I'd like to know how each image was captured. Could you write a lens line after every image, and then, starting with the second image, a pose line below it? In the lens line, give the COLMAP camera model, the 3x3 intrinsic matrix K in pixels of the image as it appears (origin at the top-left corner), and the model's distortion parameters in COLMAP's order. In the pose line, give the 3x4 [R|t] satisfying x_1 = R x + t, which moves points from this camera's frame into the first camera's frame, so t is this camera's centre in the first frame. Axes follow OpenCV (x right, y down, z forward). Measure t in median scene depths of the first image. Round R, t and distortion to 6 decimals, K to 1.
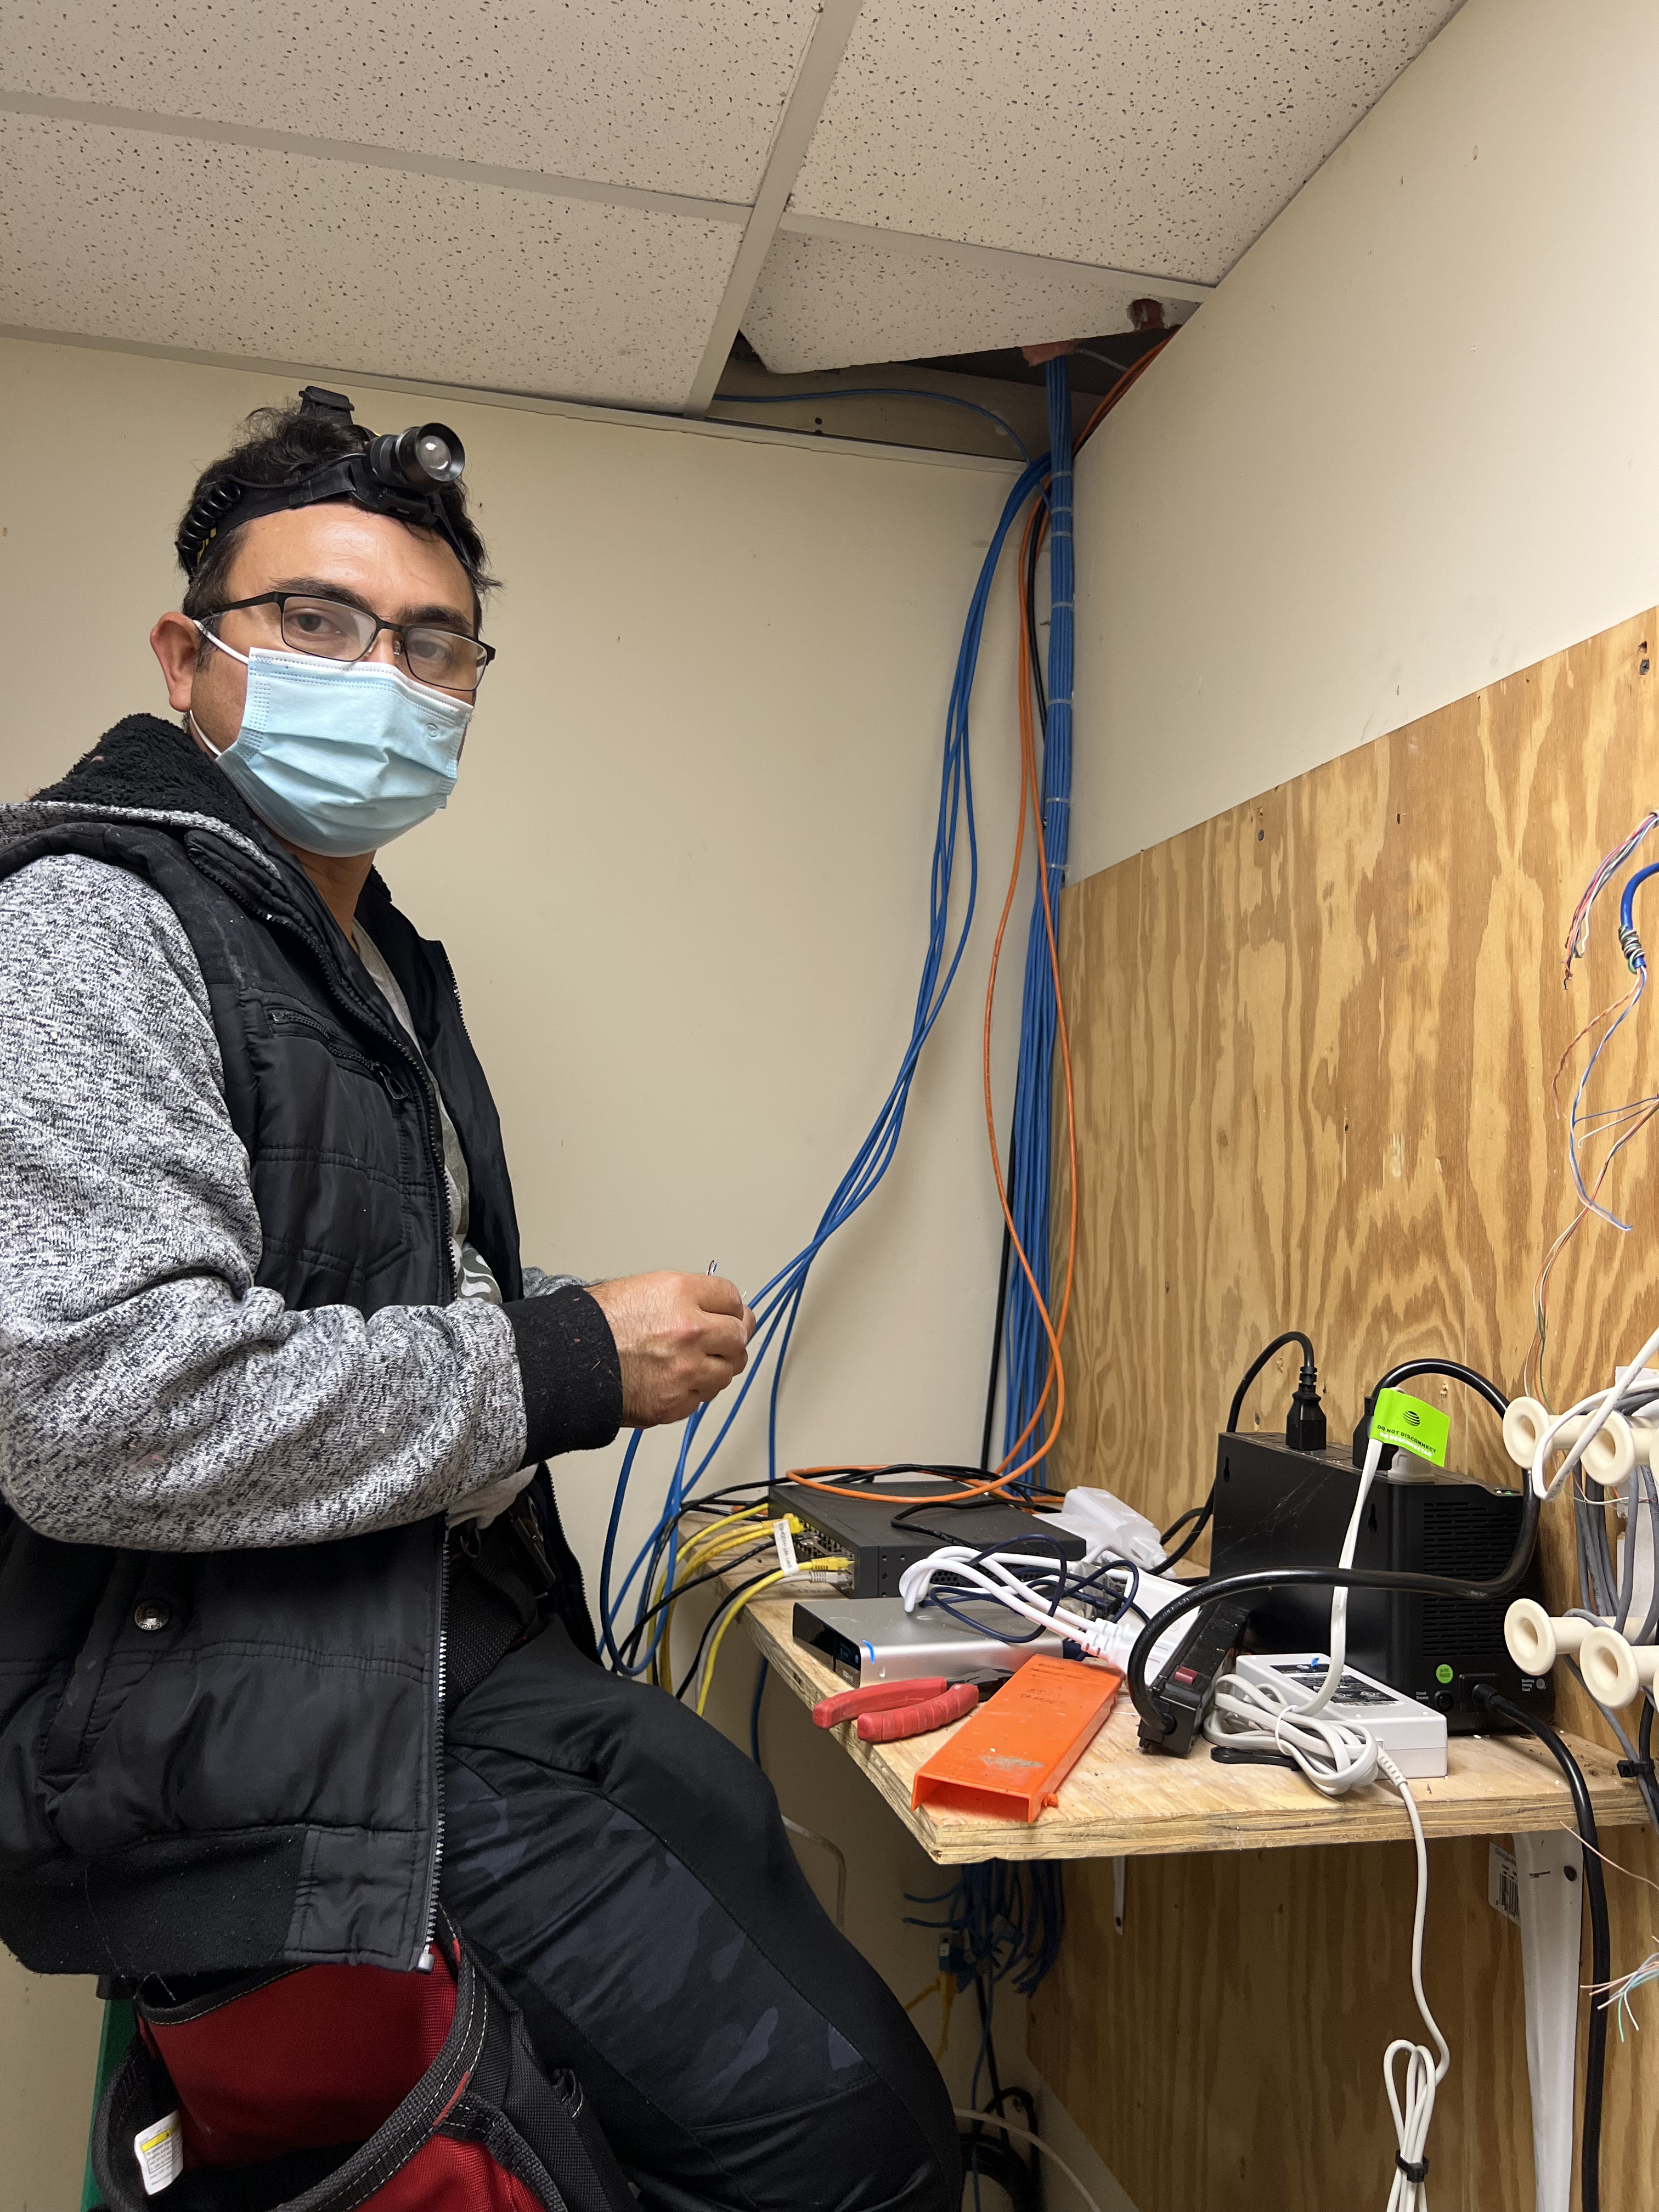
lens RADIAL K [[1646.6, 0, 839.3], [0, 1646.6, 1111.8], [0, 0, 1]] dist [0.055426, -0.068621]
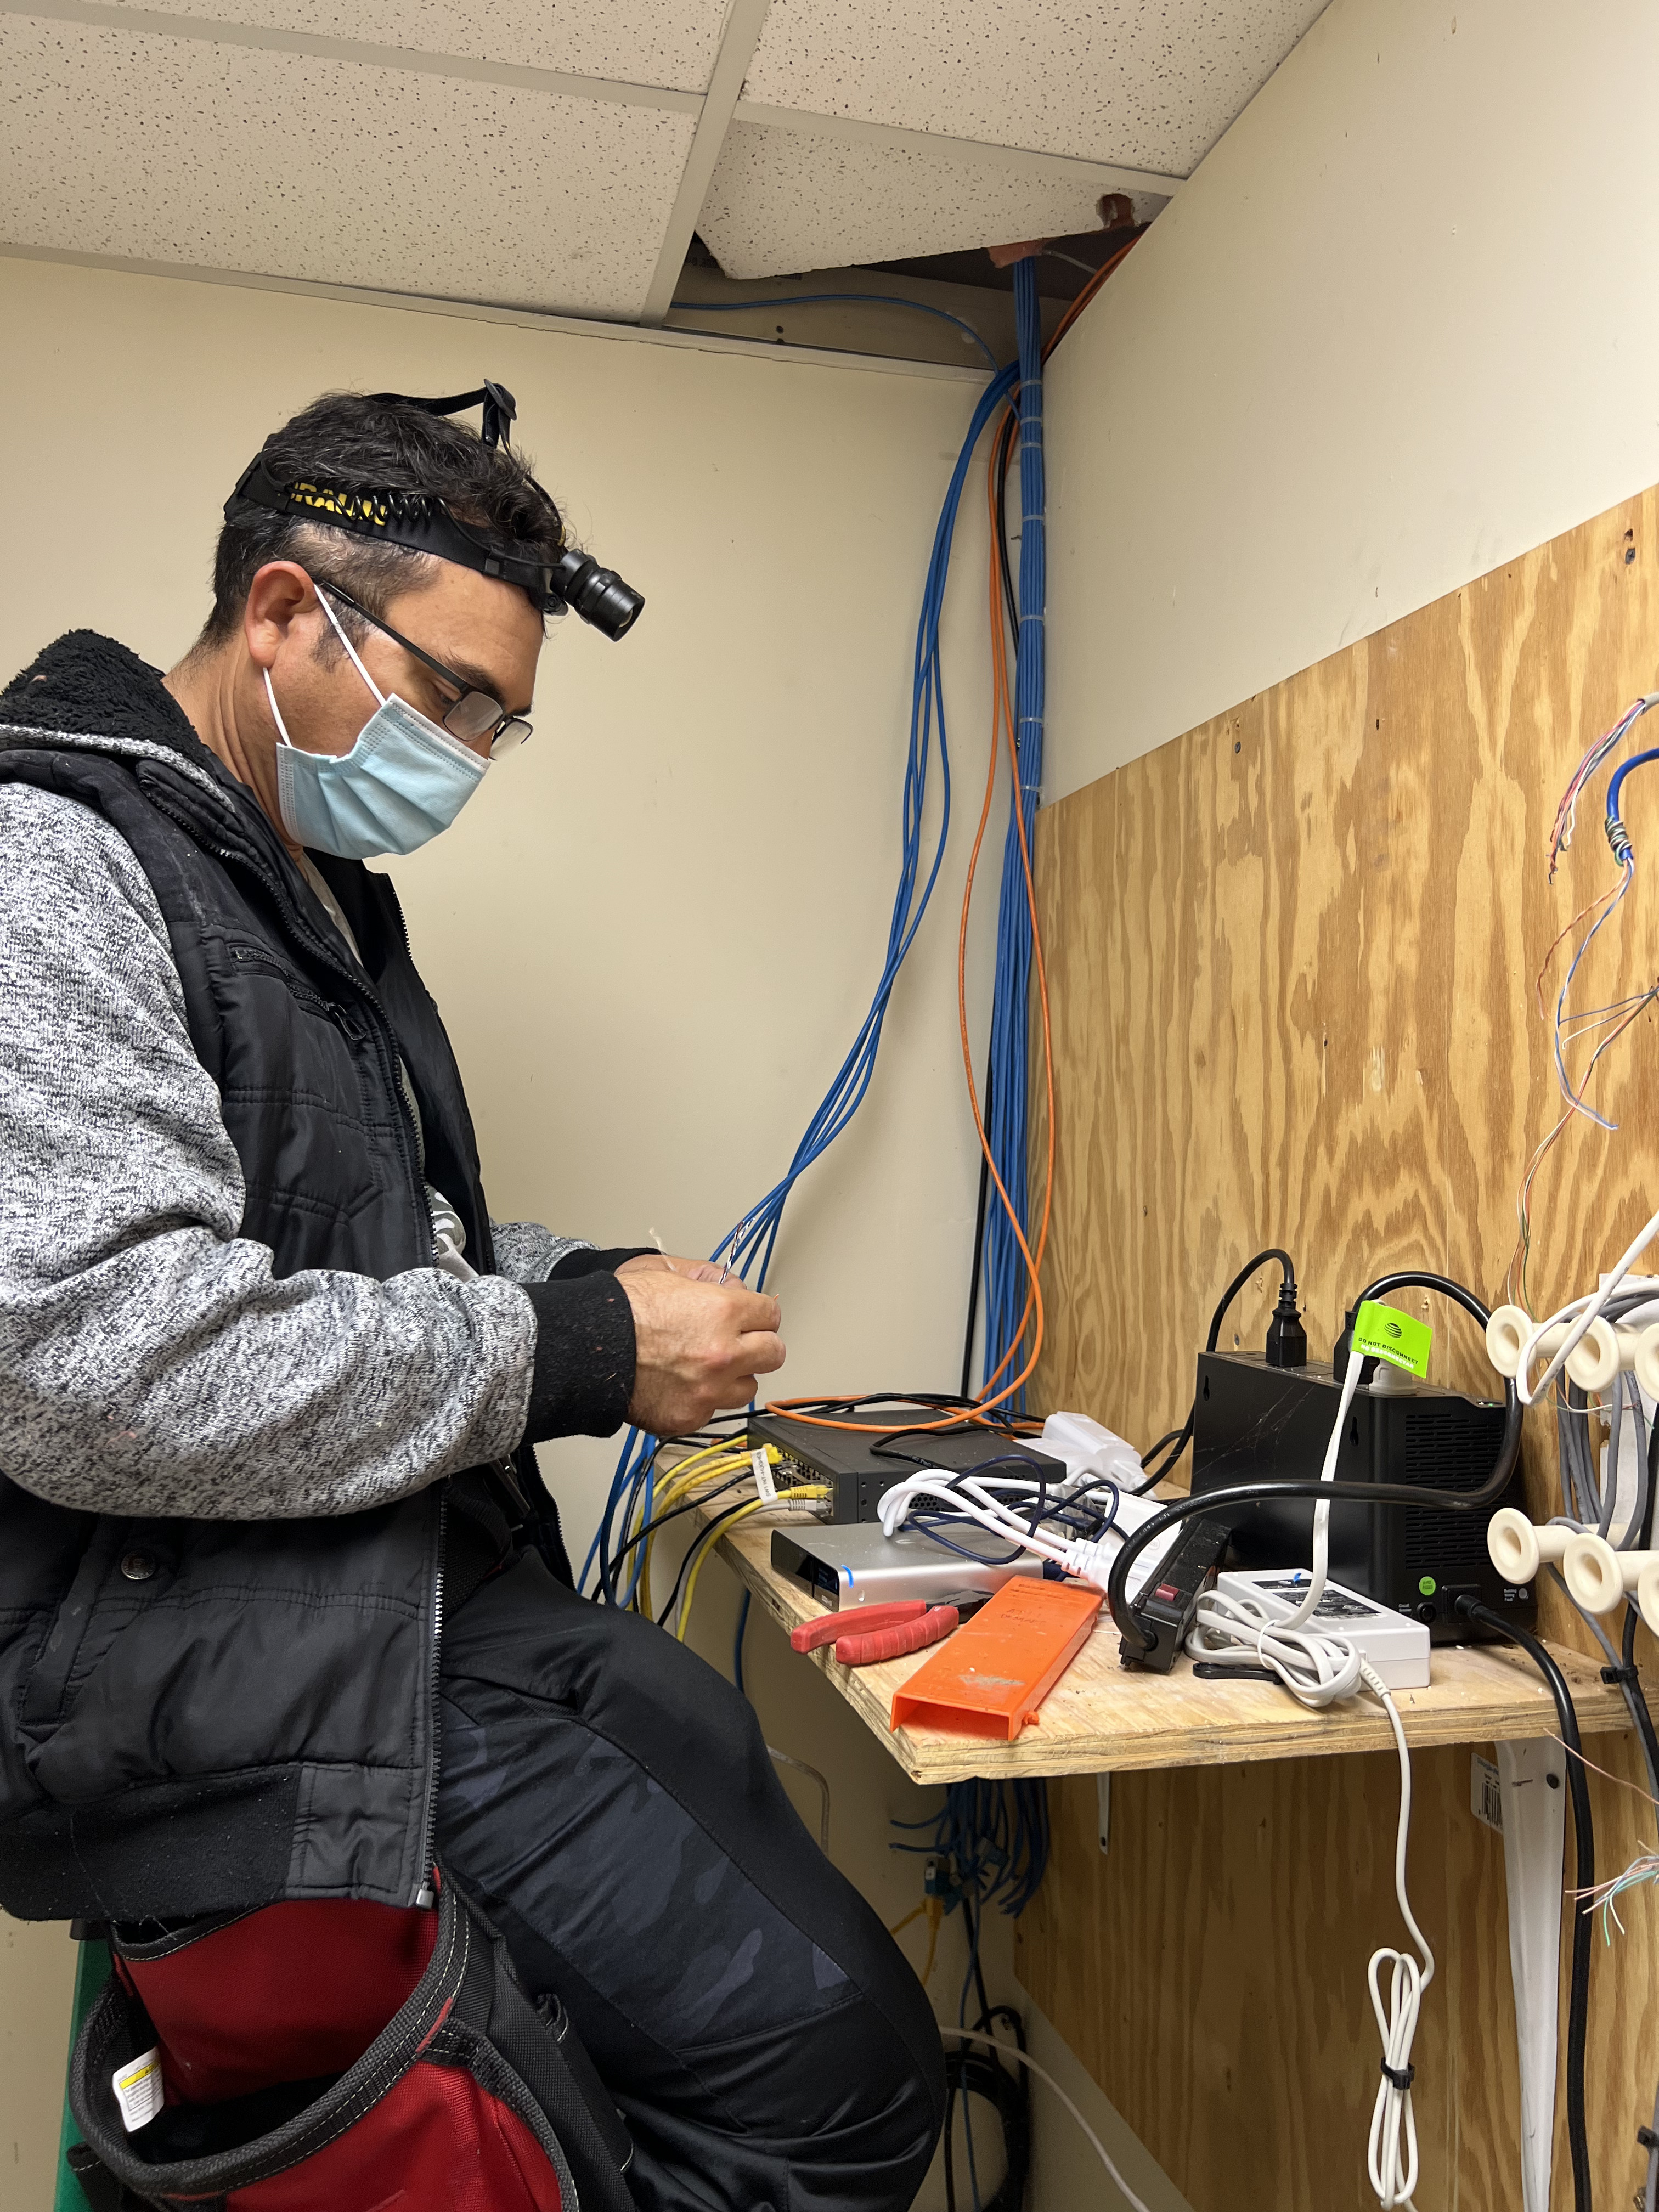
lens RADIAL K [[1646.6, 0, 833.8], [0, 1646.6, 1114.6], [0, 0, 1]] dist [0.055426, -0.068621]
pose [[0.999840, -0.015711, 0.008495, 0.004518], [0.015406, 0.999274, 0.034854, 0.013143], [-0.009037, -0.034718, 0.999356, 0.016558]]
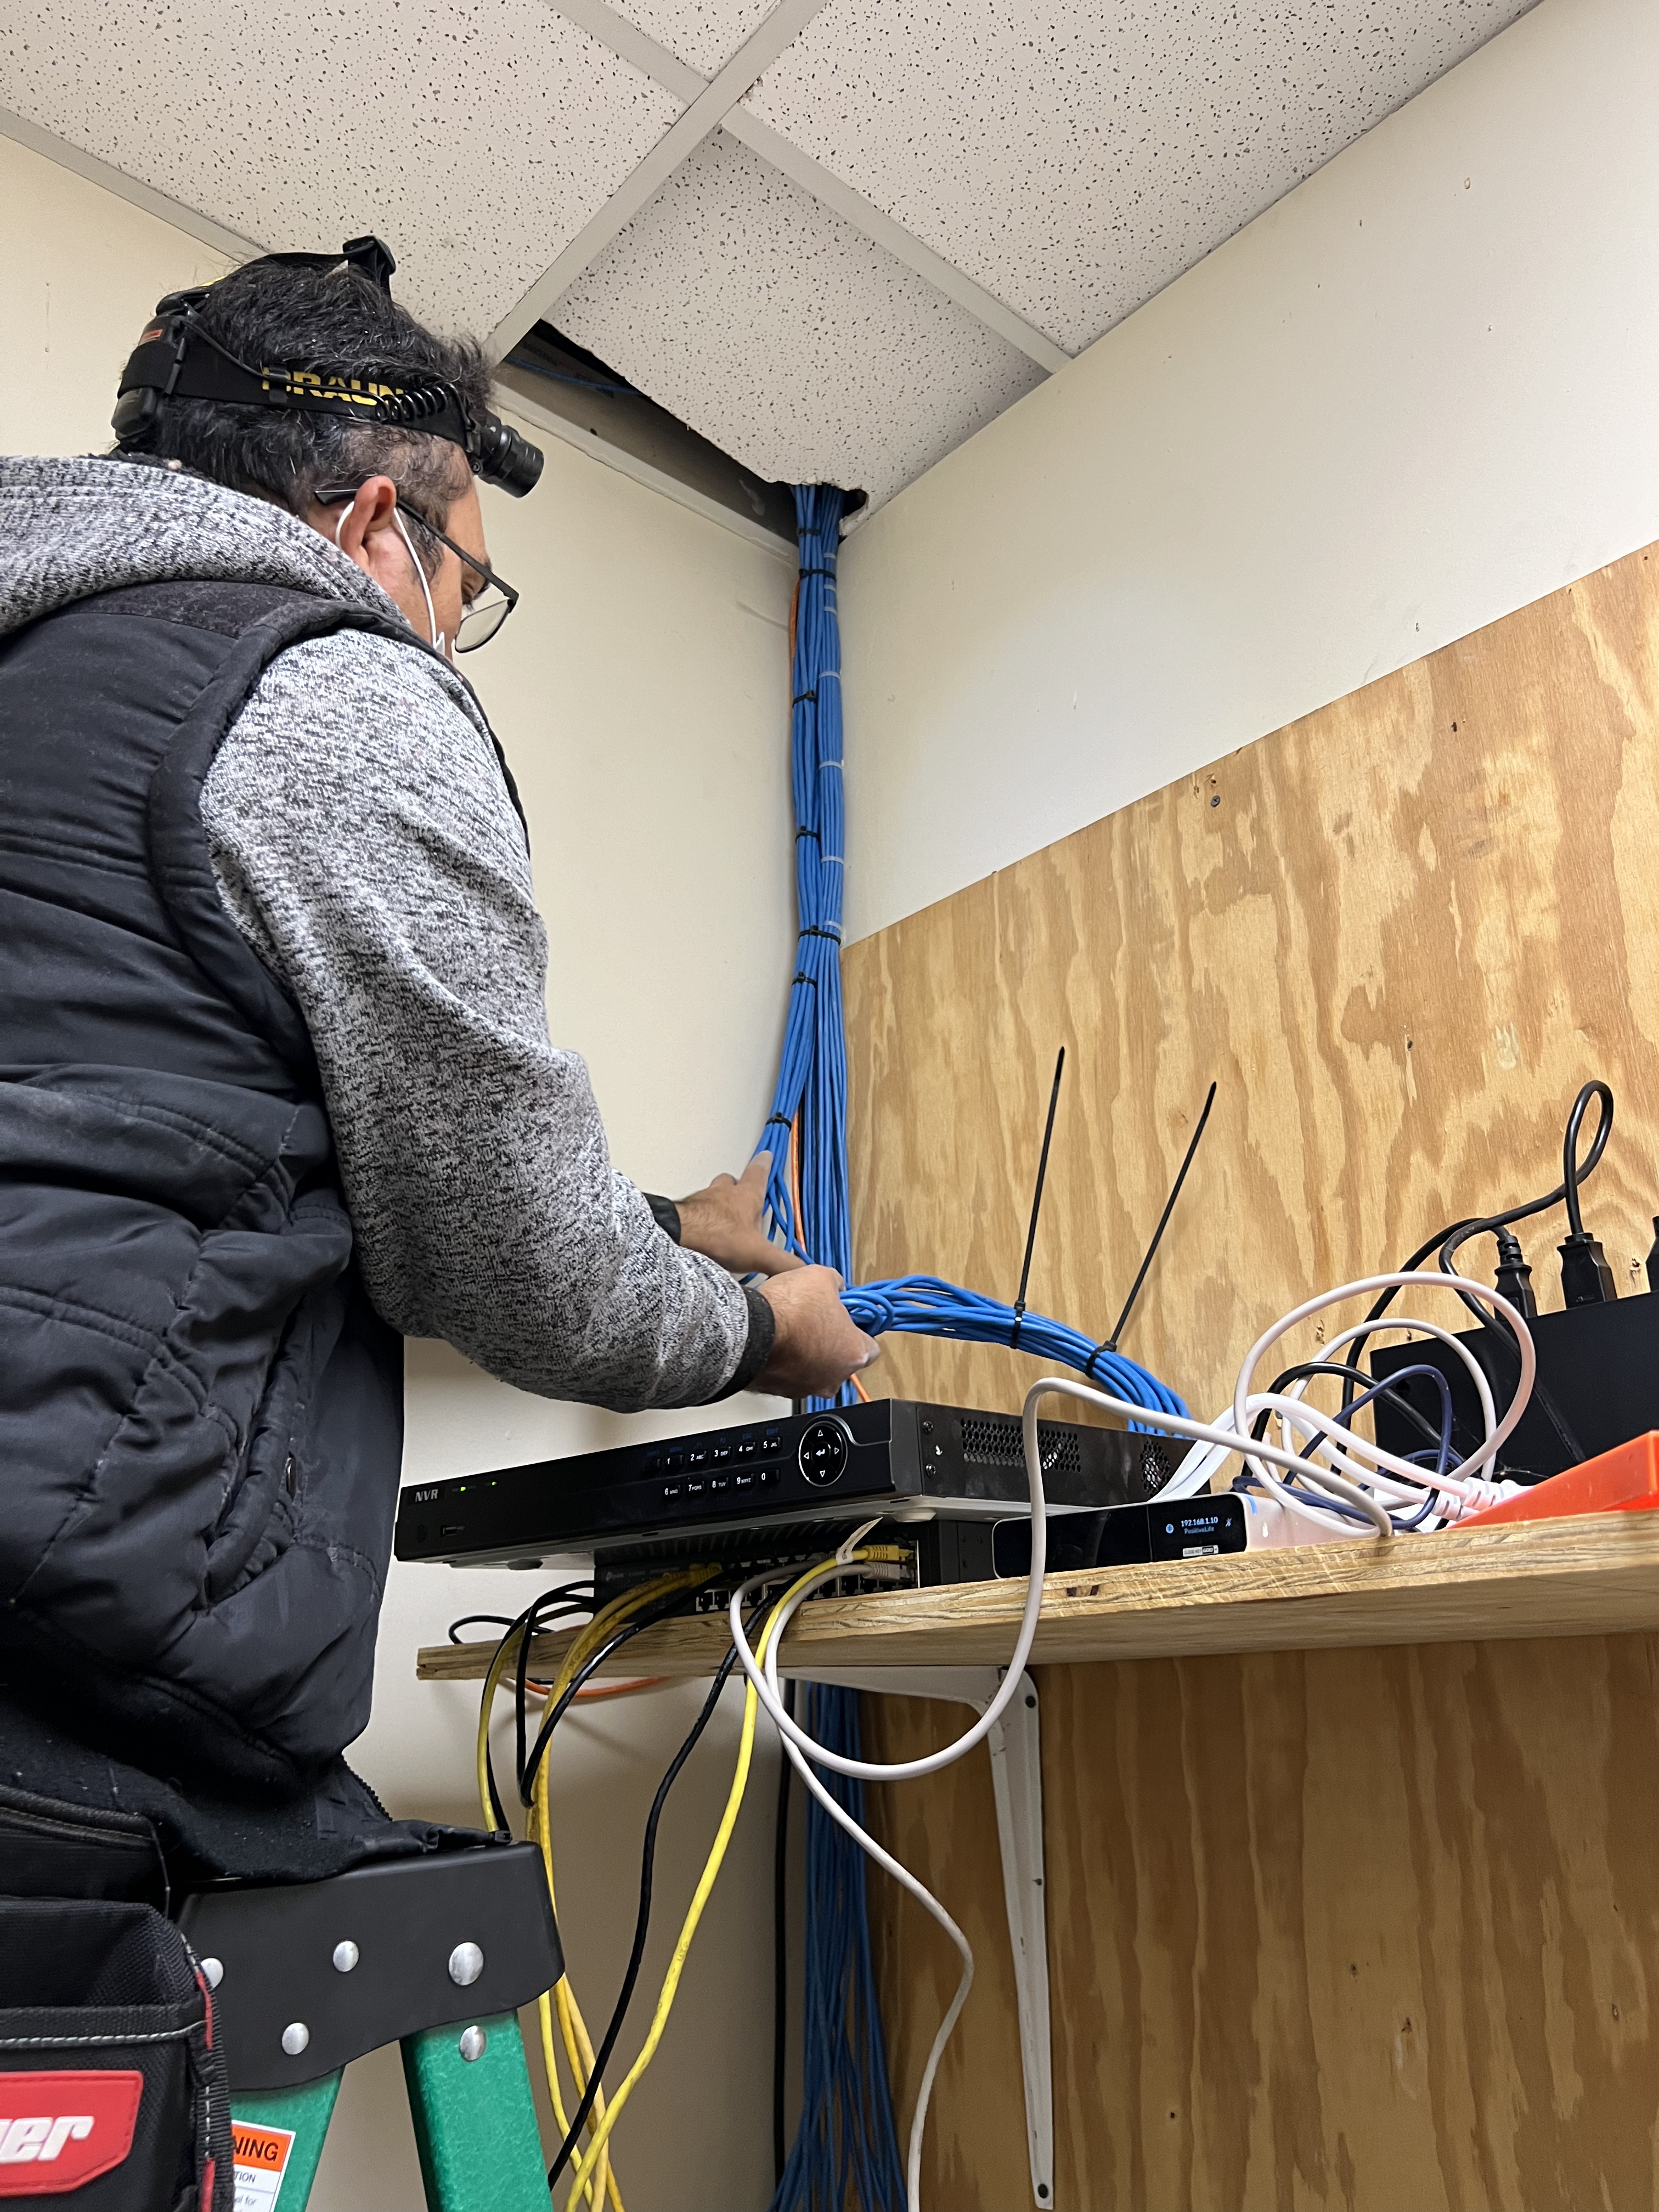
lens RADIAL K [[1646.6, 0, 820.8], [0, 1646.6, 1112.8], [0, 0, 1]] dist [0.055426, -0.068621]
pose [[0.887625, 0.123144, 0.443798, -0.378382], [0.010160, 0.958123, -0.286178, 0.299097], [-0.460454, 0.258528, 0.849203, 0.371357]]
